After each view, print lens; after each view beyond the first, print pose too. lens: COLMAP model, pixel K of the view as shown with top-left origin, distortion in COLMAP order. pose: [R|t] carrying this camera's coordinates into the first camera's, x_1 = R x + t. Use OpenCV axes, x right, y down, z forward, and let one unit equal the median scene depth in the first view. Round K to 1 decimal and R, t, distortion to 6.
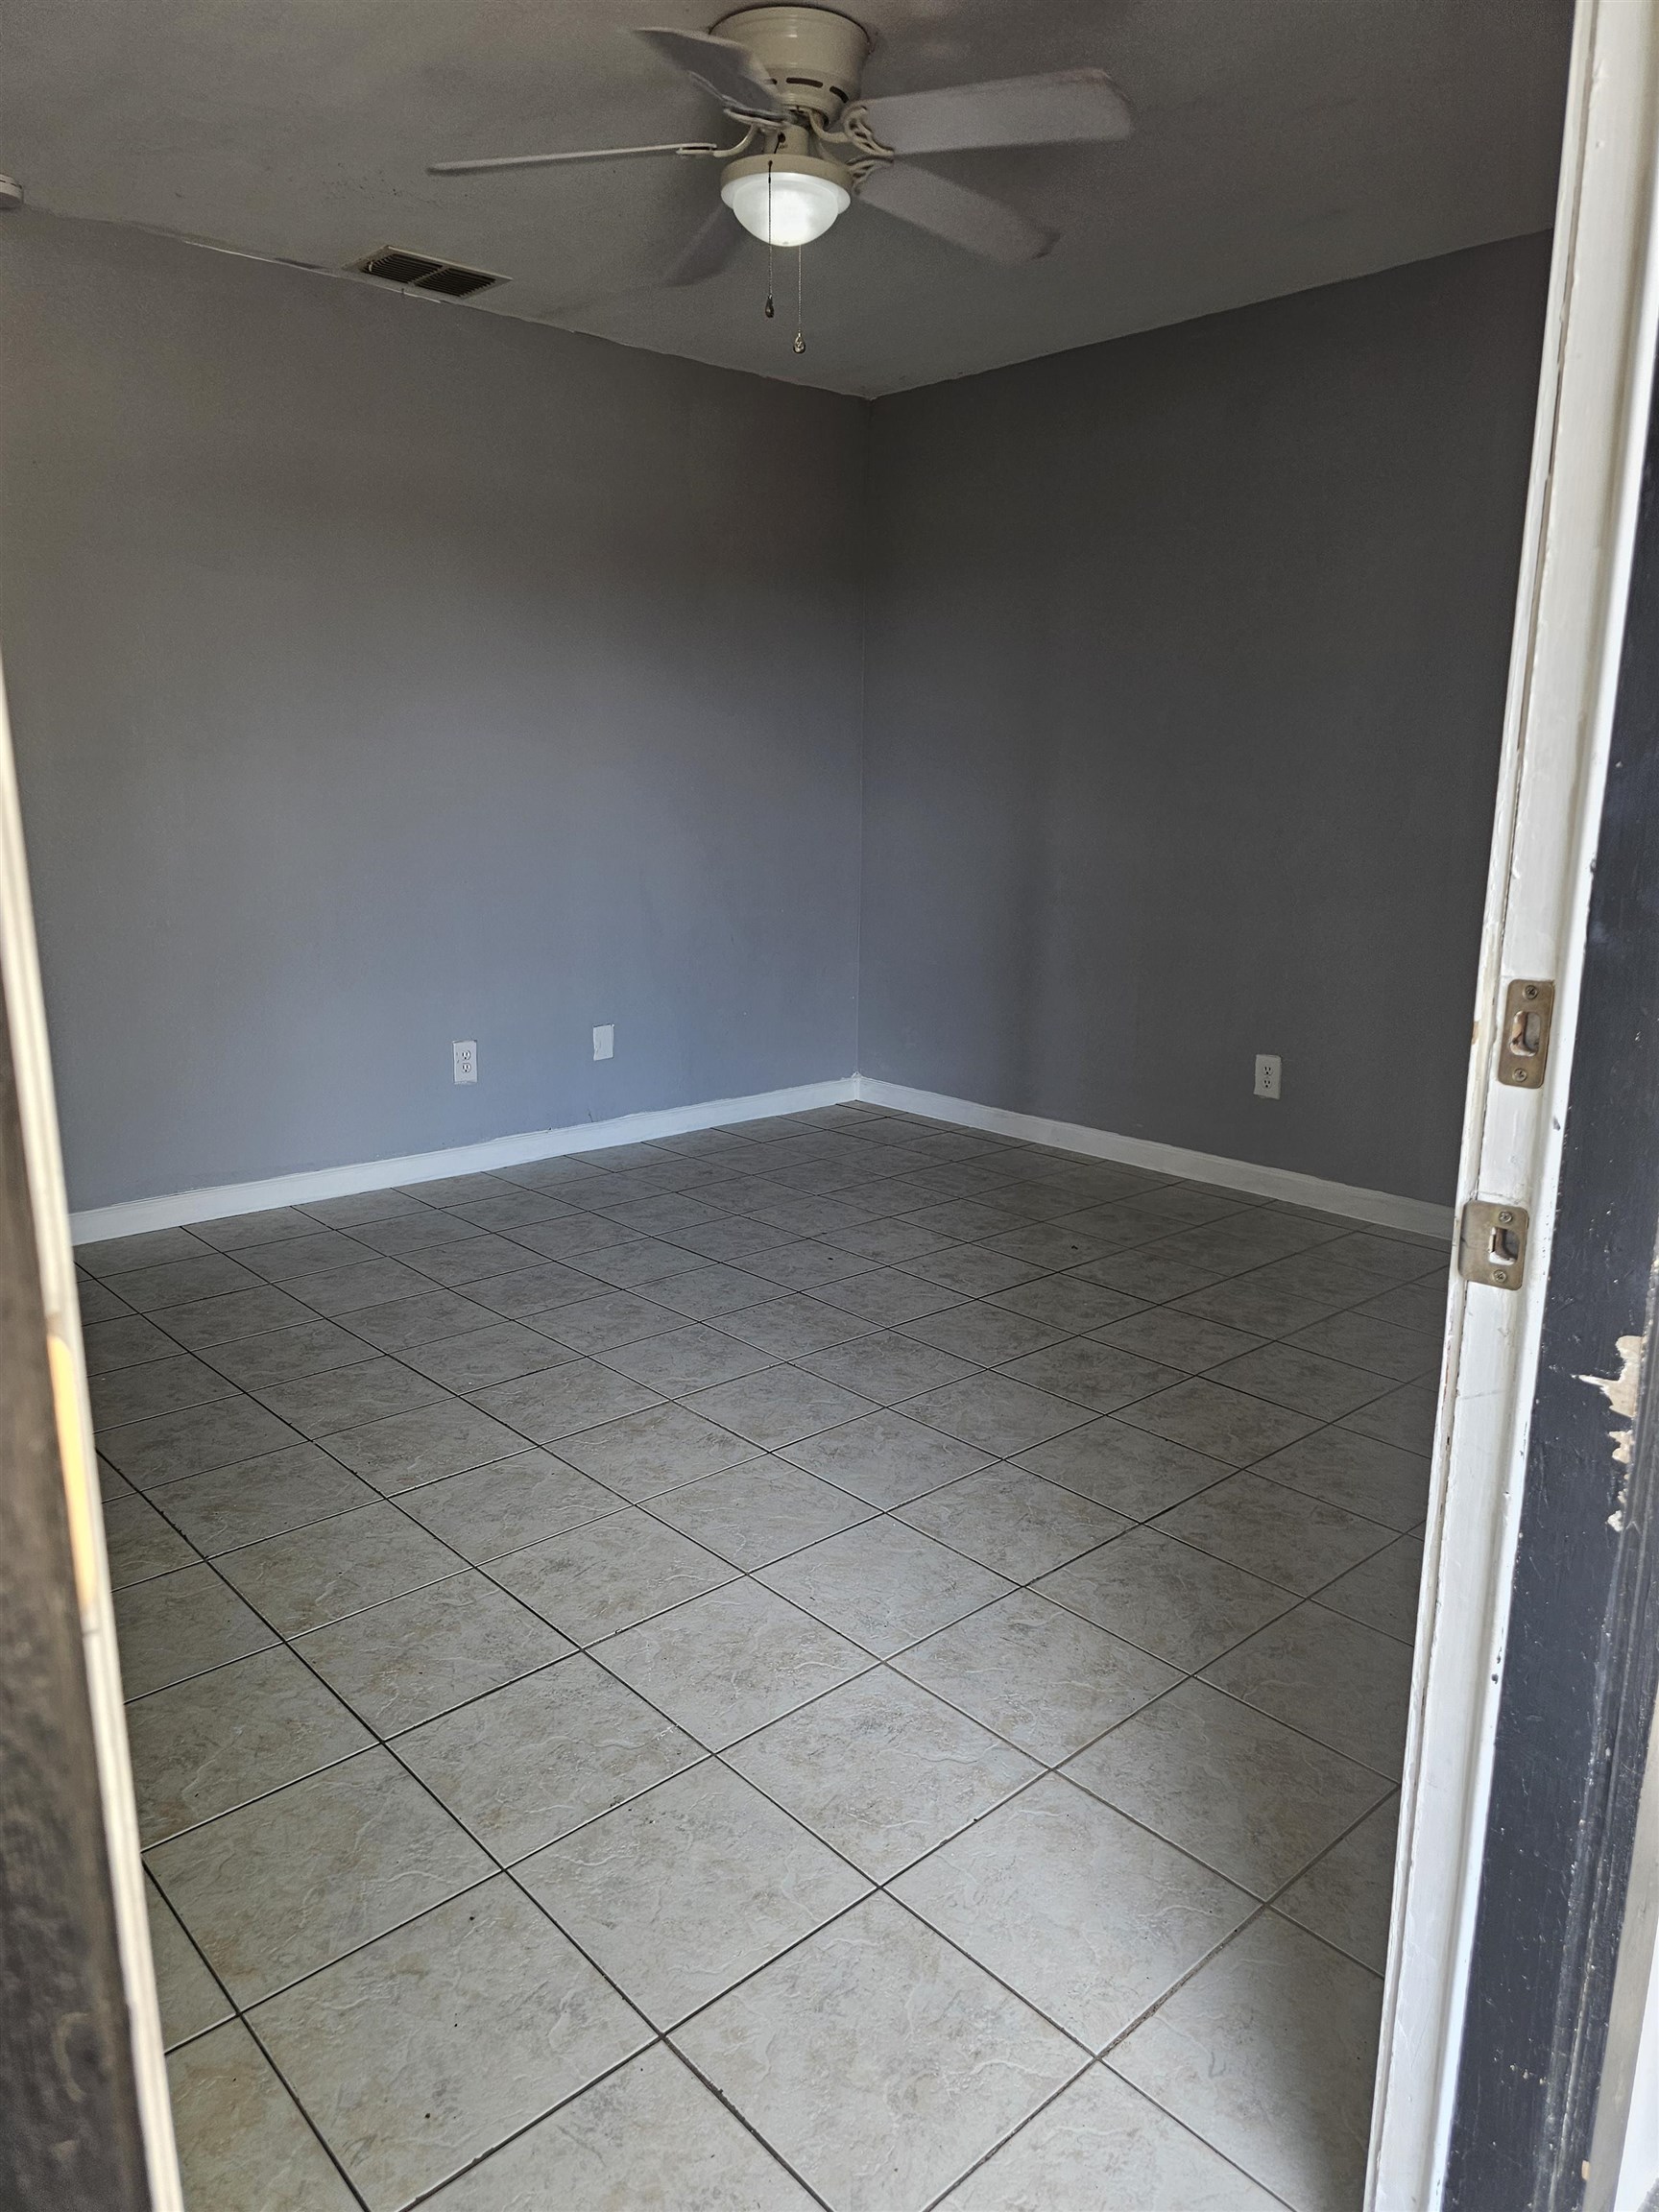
lens RADIAL K [[1486.2, 0, 824.3], [0, 1486.2, 1118.6], [0, 0, 1]] dist [0.009833, -0.004605]
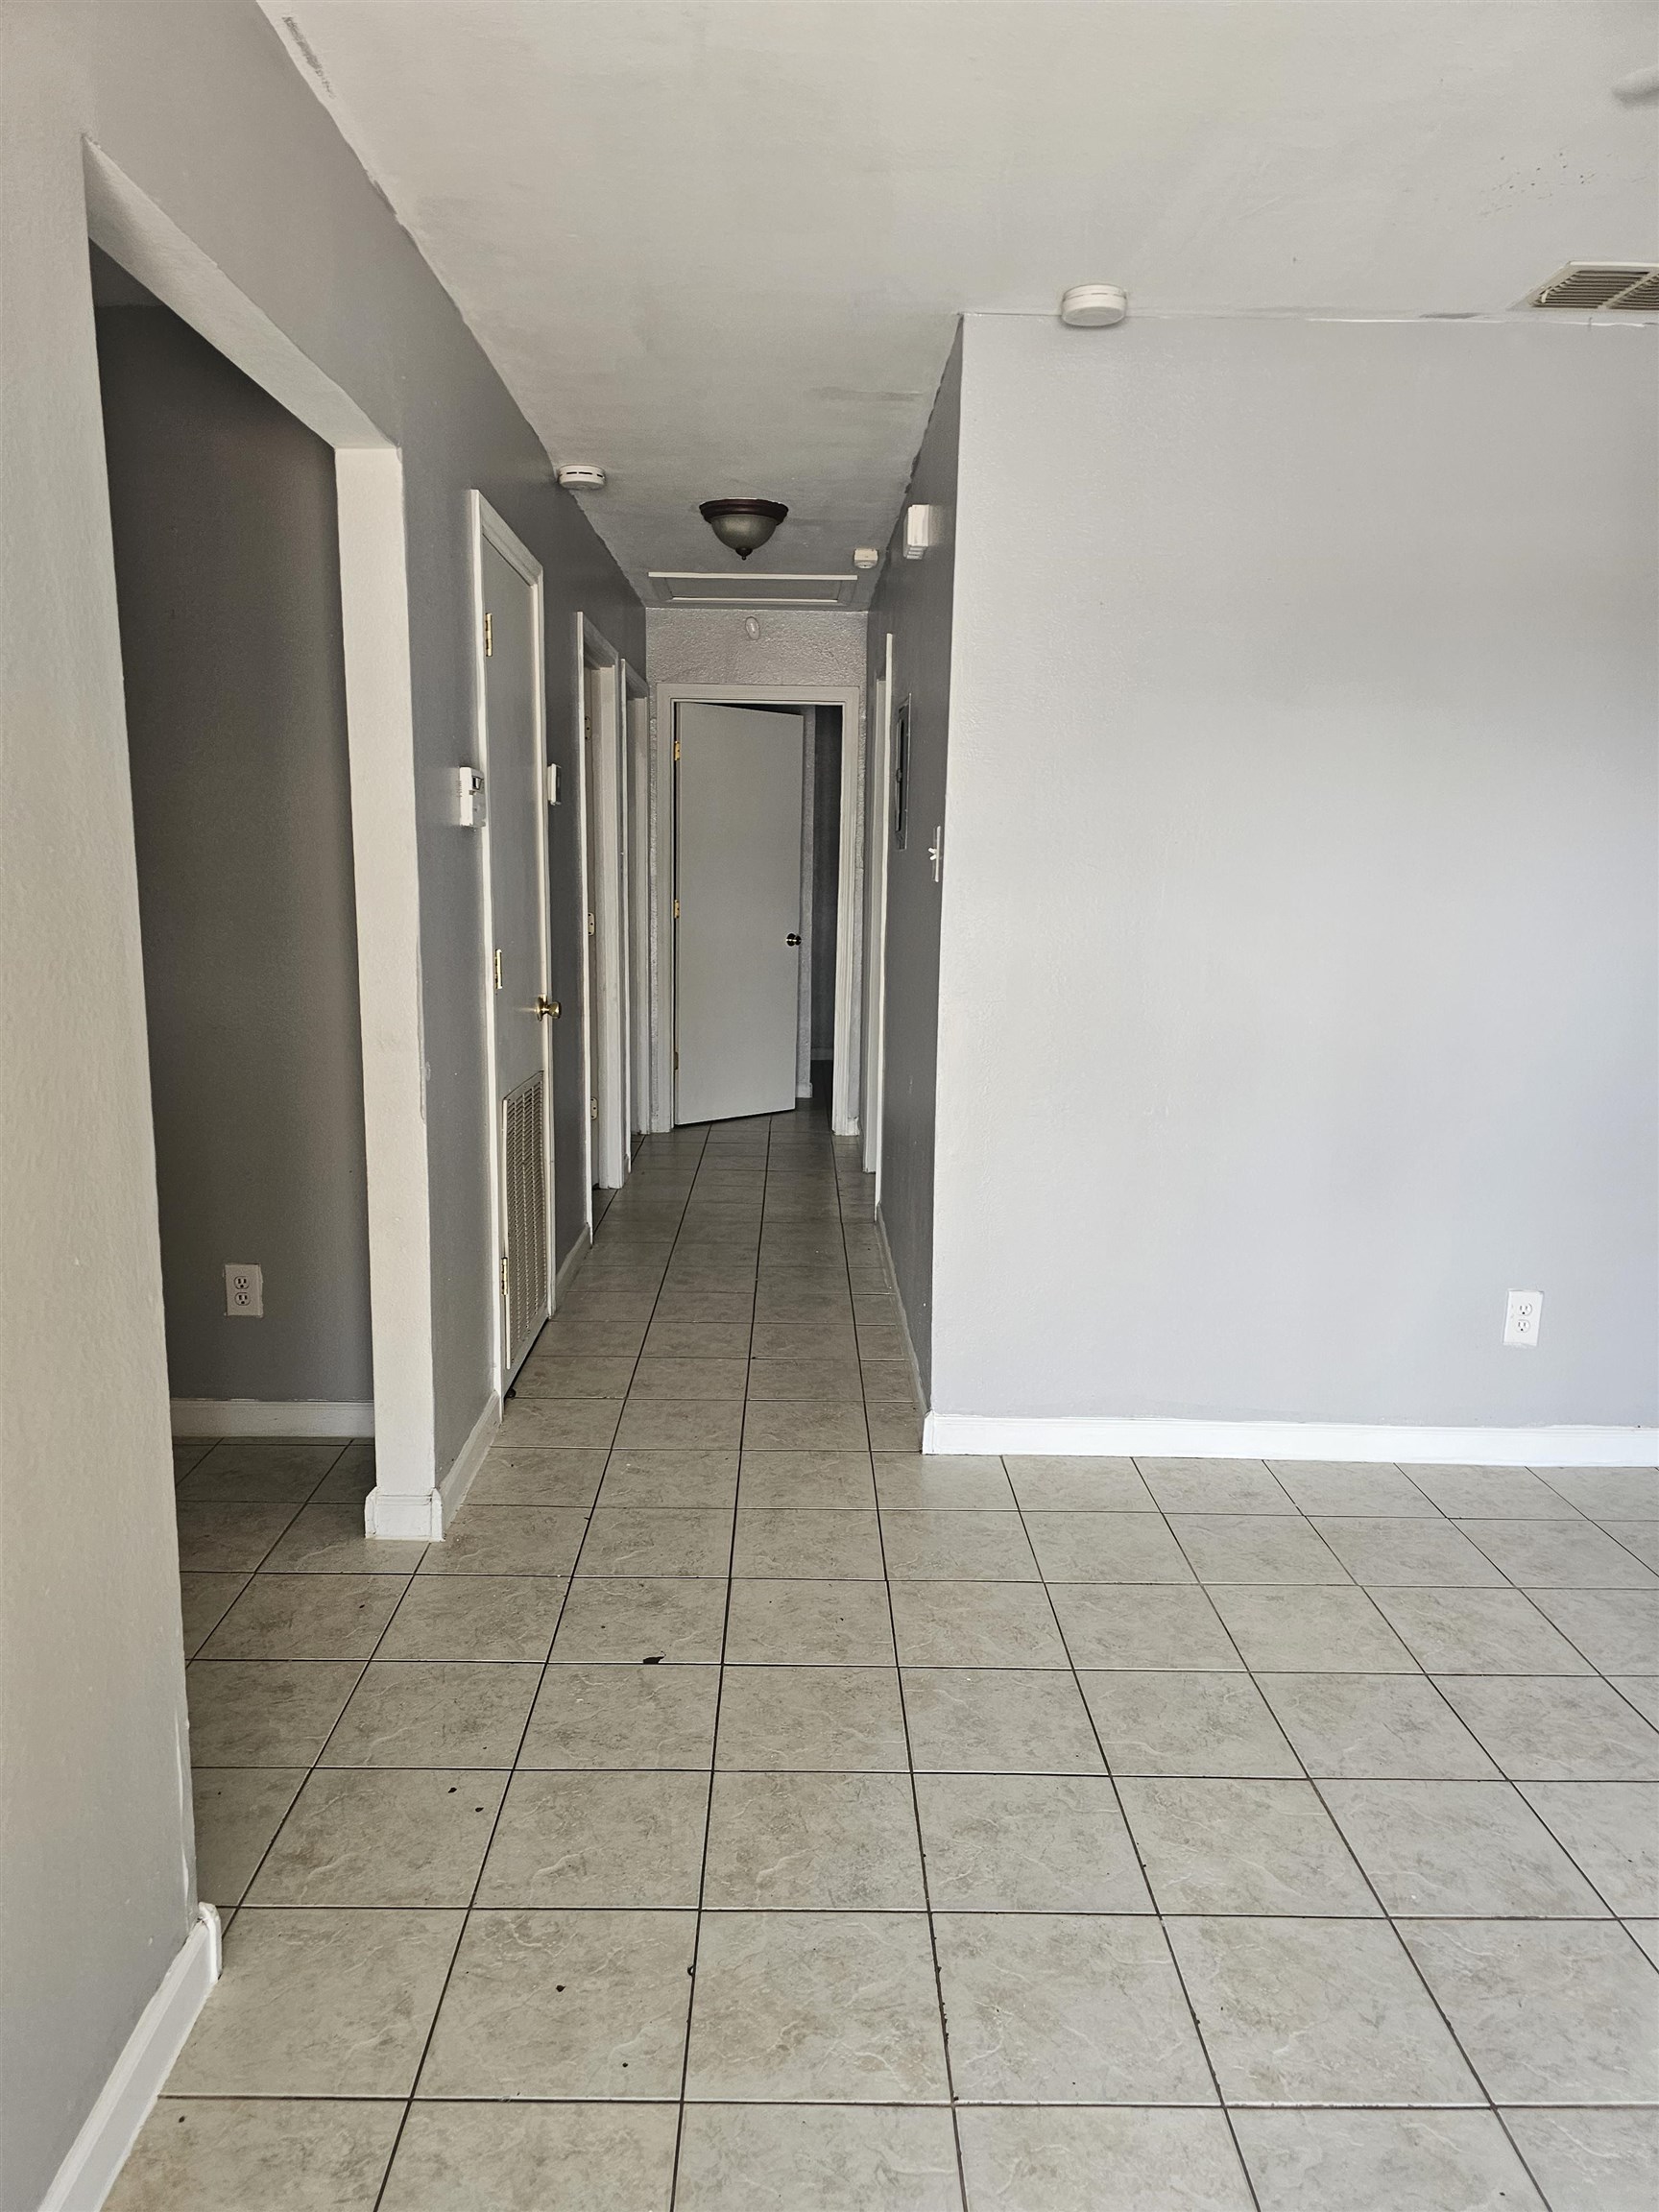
lens RADIAL K [[1486.2, 0, 811.9], [0, 1486.2, 1096.2], [0, 0, 1]] dist [0.009833, -0.004605]
pose [[0.743513, 0.113320, -0.659050, -0.035434], [-0.157939, 0.987413, -0.008400, -0.111917], [0.649803, 0.110335, 0.752052, 0.254752]]
